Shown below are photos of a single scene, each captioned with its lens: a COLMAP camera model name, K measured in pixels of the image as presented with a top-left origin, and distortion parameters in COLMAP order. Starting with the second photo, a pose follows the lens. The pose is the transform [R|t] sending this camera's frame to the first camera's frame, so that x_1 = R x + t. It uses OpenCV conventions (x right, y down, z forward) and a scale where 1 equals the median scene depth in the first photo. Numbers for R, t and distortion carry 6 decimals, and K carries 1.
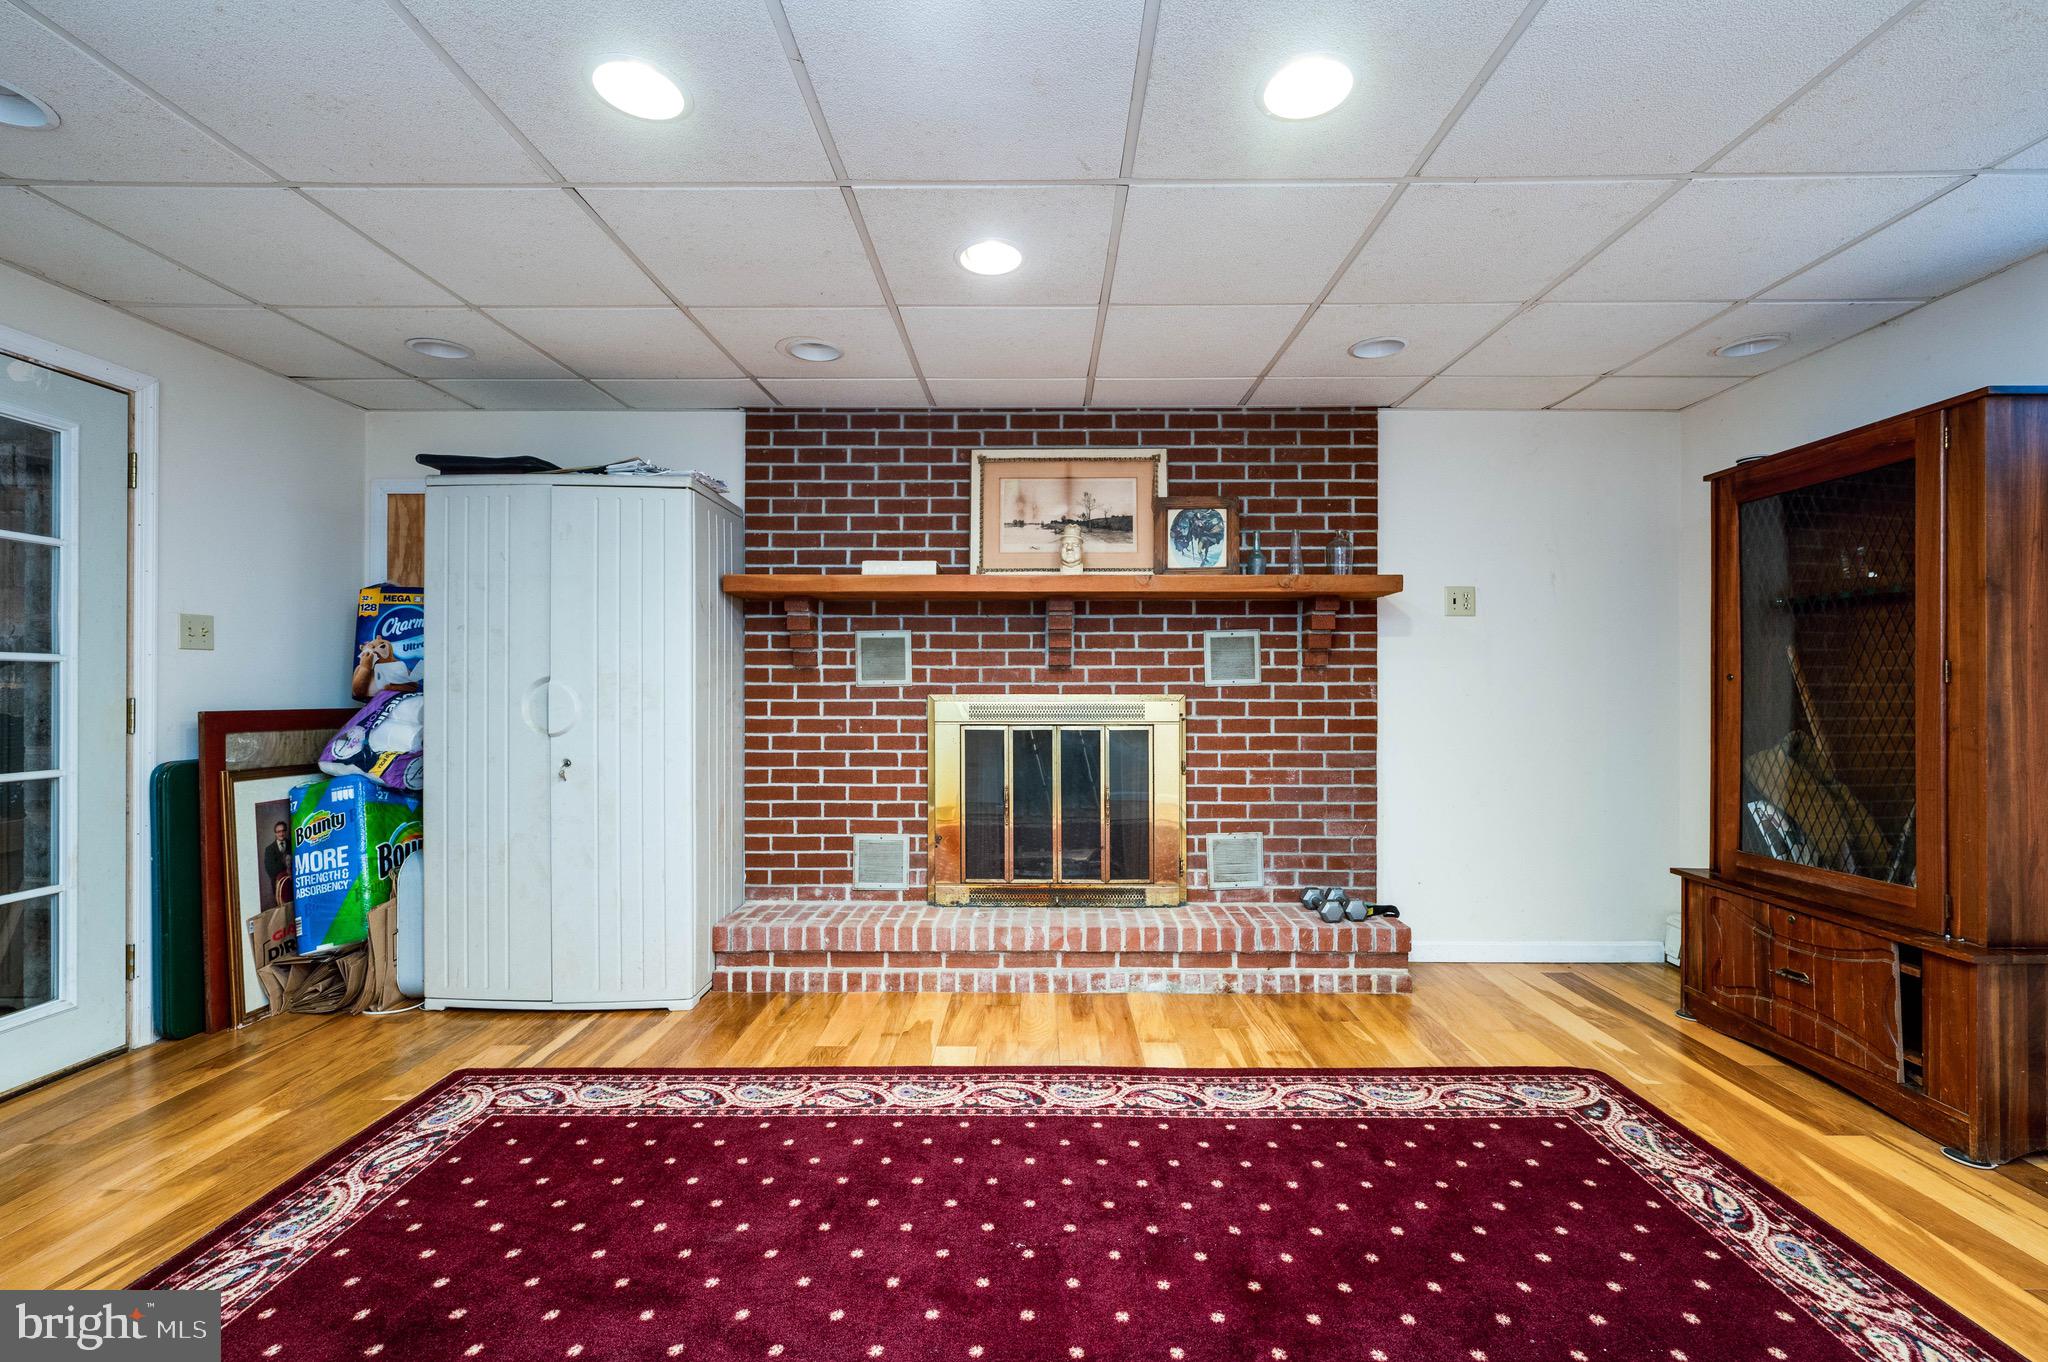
lens RADIAL K [[882.0, 0, 1033.2], [0, 882.0, 701.3], [0, 0, 1]] dist [-0.001535, -0.000749]
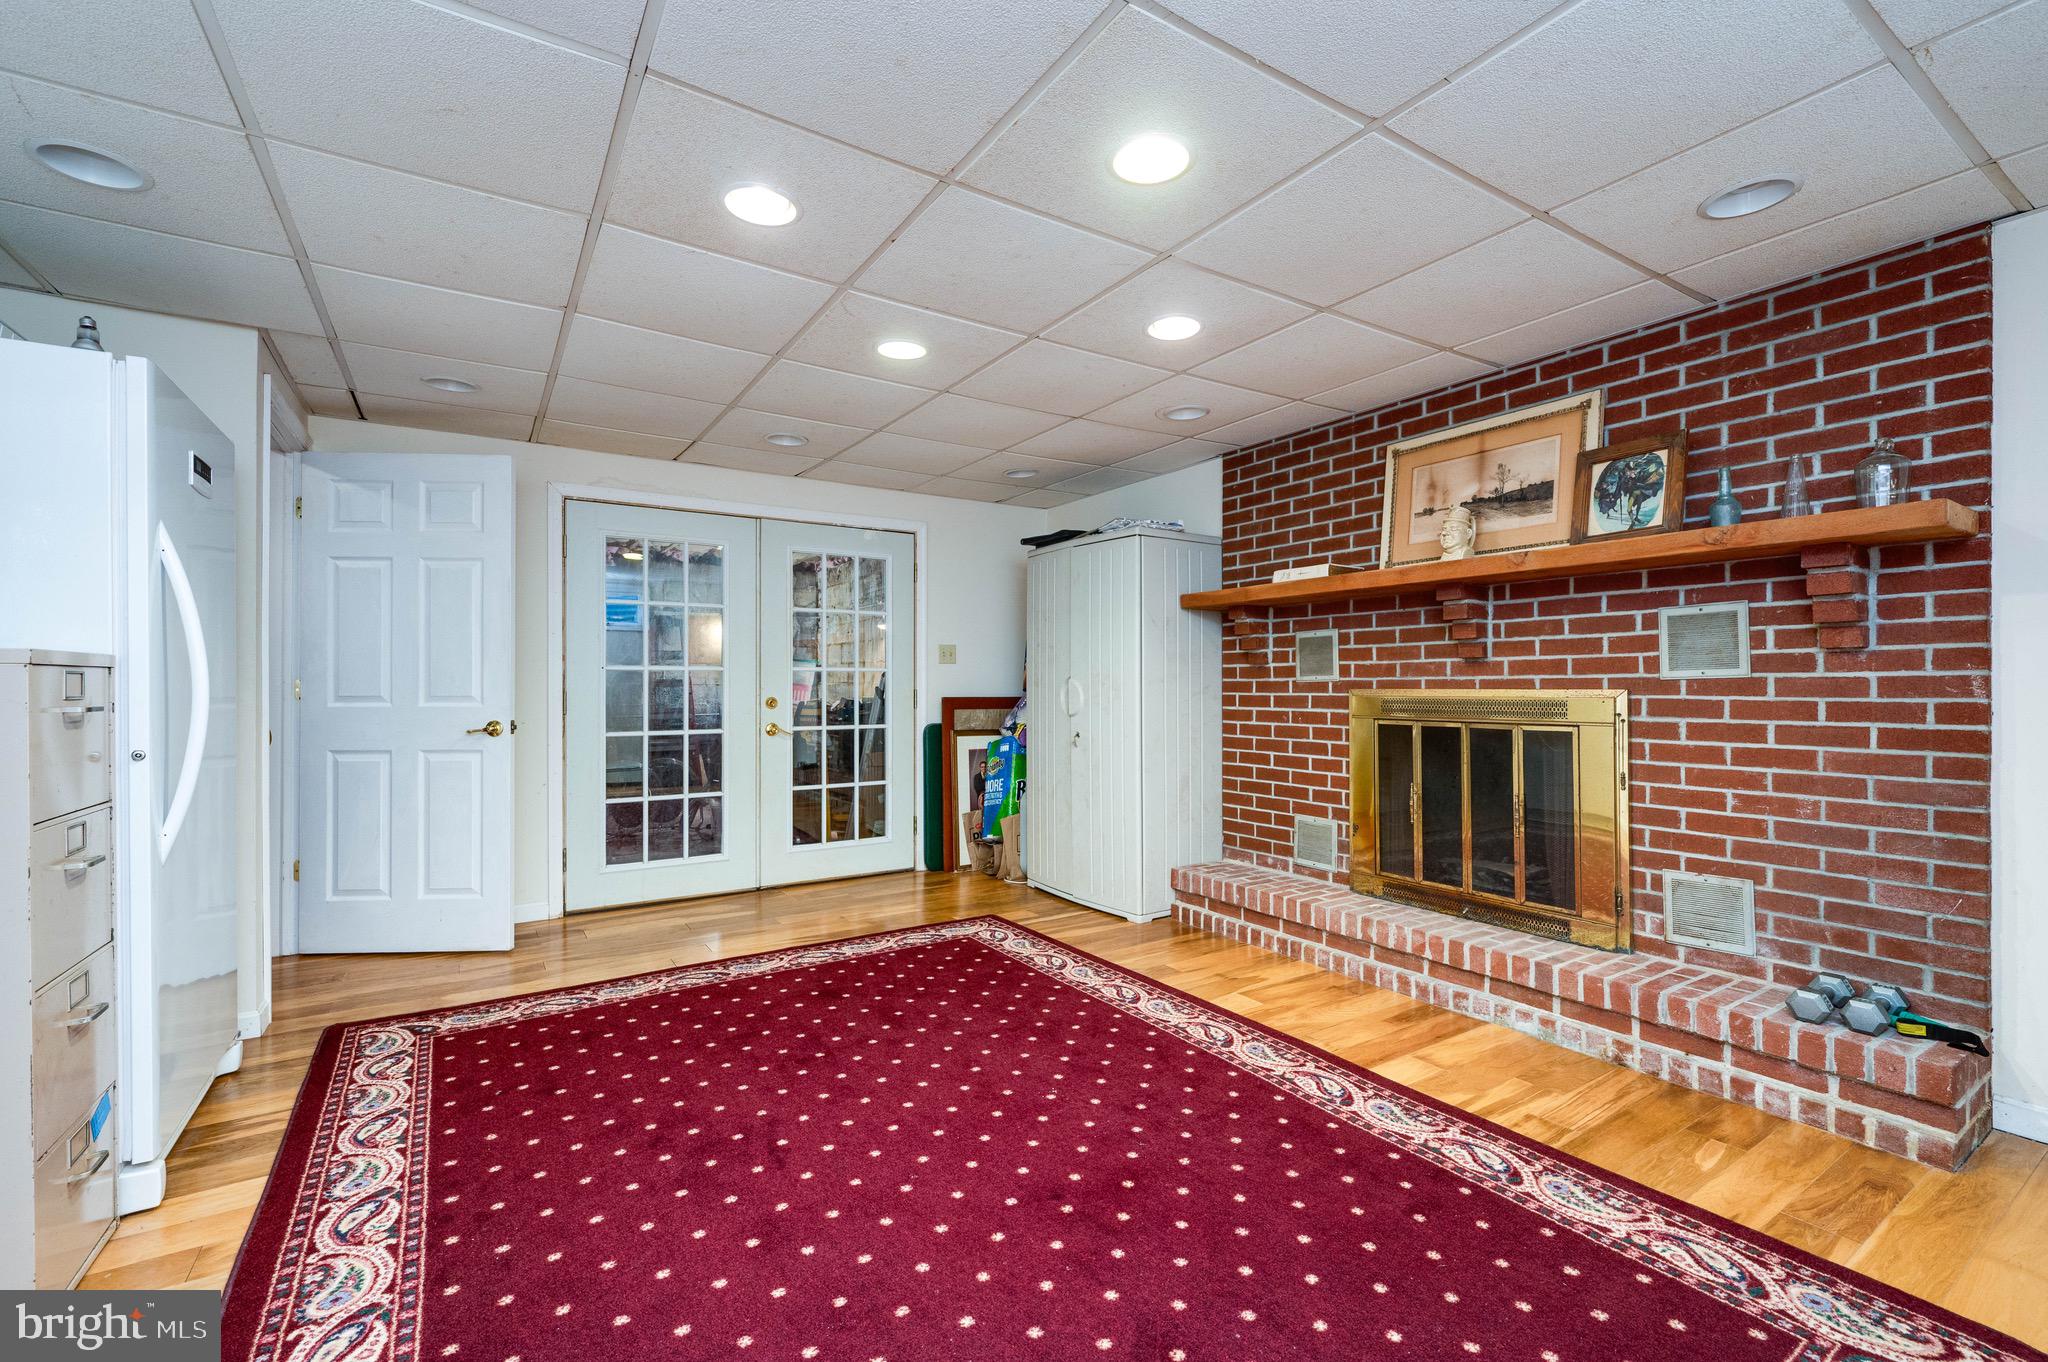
lens RADIAL K [[882.0, 0, 1033.2], [0, 882.0, 701.3], [0, 0, 1]] dist [-0.001535, -0.000749]
pose [[0.545753, 0.013496, -0.837838, 0.556560], [-0.009708, 0.999905, 0.009783, 0.000191], [0.837890, 0.002795, 0.545832, 0.113766]]
